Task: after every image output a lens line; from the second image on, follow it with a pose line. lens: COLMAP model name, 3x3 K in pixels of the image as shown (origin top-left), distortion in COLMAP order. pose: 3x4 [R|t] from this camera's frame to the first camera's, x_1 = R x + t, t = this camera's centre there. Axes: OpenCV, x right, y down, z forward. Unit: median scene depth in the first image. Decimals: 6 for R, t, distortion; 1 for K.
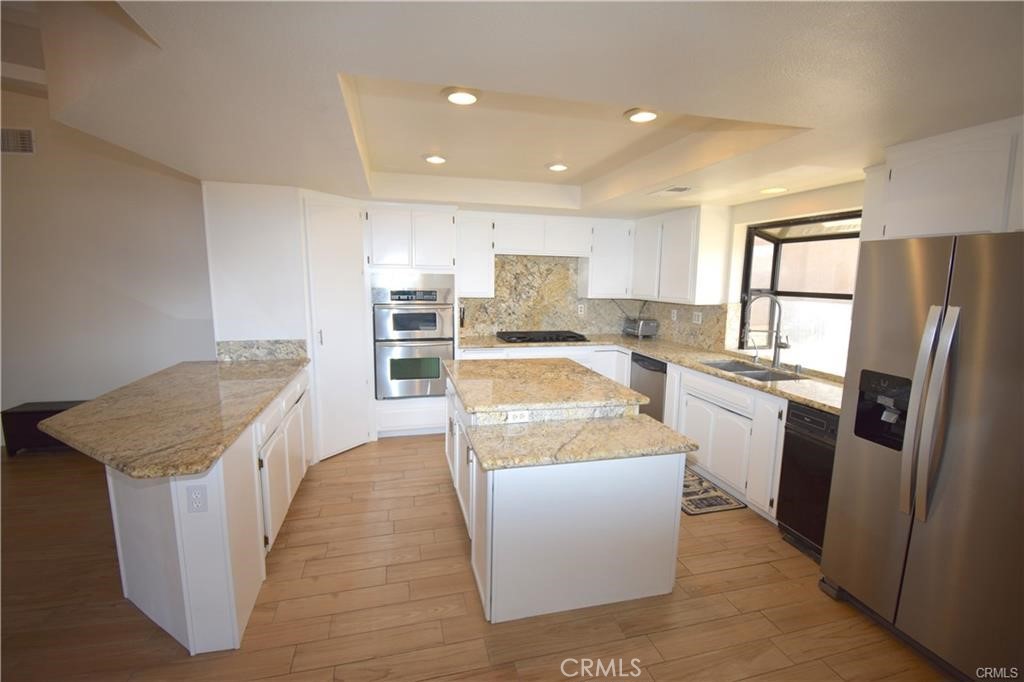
lens RADIAL K [[449.8, 0, 511.8], [0, 449.8, 343.1], [0, 0, 1]] dist [0.014740, -0.000839]
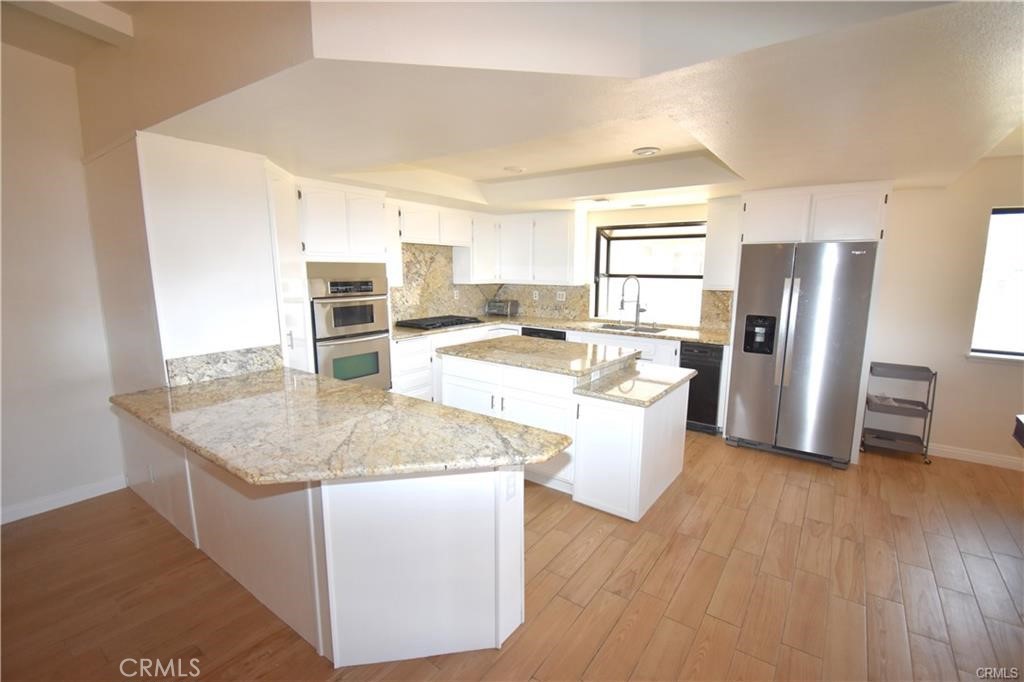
lens RADIAL K [[449.8, 0, 518.7], [0, 449.8, 340.8], [0, 0, 1]] dist [0.014740, -0.000839]
pose [[0.770456, -0.111830, 0.627608, -0.545198], [0.097228, 0.993589, 0.057685, -0.016582], [-0.630035, 0.016578, 0.776390, 0.082539]]
